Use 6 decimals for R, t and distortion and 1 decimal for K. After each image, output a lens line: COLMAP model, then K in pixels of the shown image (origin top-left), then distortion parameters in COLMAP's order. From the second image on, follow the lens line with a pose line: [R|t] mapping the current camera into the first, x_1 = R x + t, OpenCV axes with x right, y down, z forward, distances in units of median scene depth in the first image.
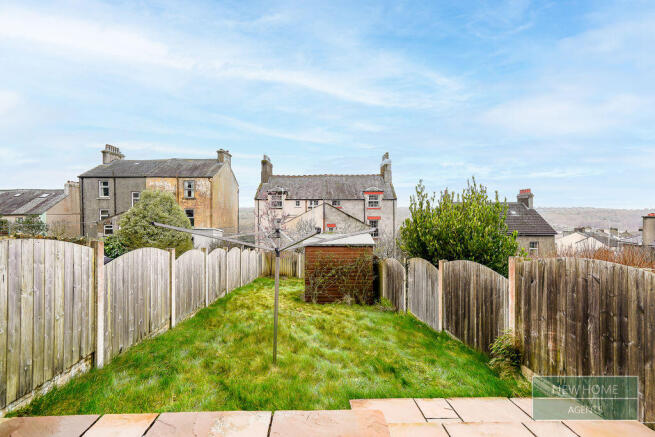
lens RADIAL K [[309.5, 0, 318.0], [0, 309.5, 218.8], [0, 0, 1]] dist [-0.001547, 0.013602]
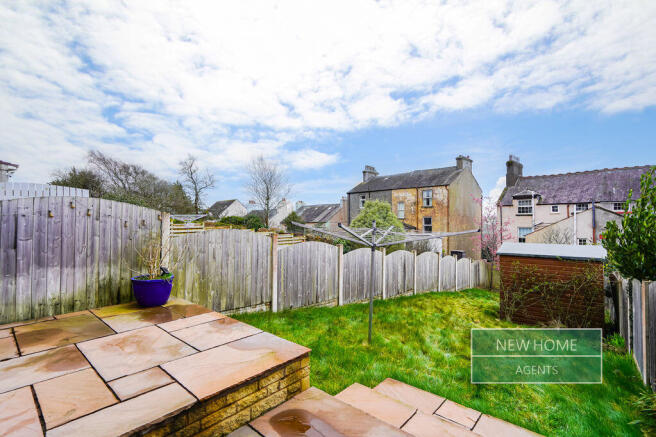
lens RADIAL K [[311.5, 0, 328.0], [0, 311.5, 218.5], [0, 0, 1]] dist [-0.001535, 0.000044]
pose [[0.728188, -0.008162, -0.685328, 0.211665], [-0.011832, 0.999630, -0.024477, 0.010171], [0.685275, 0.025933, 0.727823, 0.002045]]
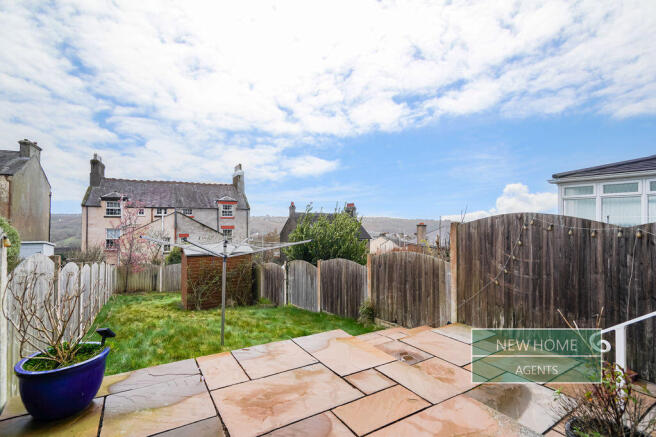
lens RADIAL K [[310.0, 0, 318.5], [0, 310.0, 218.8], [0, 0, 1]] dist [-0.001547, 0.013602]
pose [[0.879423, 0.006191, 0.476000, -0.150622], [0.006769, 0.999652, -0.025507, -0.008439], [-0.475992, 0.025653, 0.879075, -0.124793]]
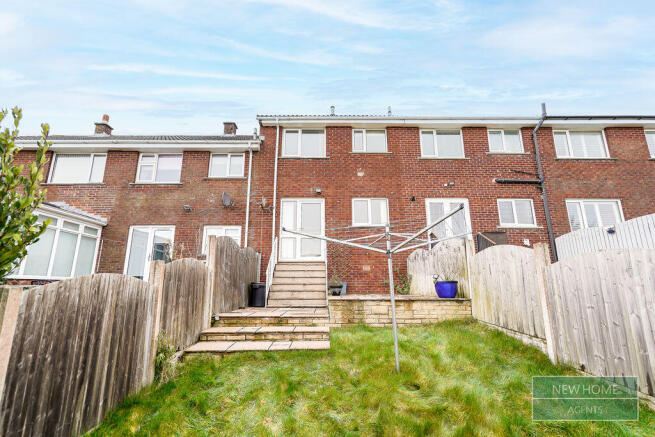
lens RADIAL K [[309.5, 0, 318.0], [0, 309.5, 218.8], [0, 0, 1]] dist [-0.001547, 0.013602]
pose [[-0.997531, 0.010843, 0.069386, 0.016876], [-0.002576, 0.981695, -0.190440, 0.071851], [-0.070181, -0.190148, -0.979244, 0.780936]]
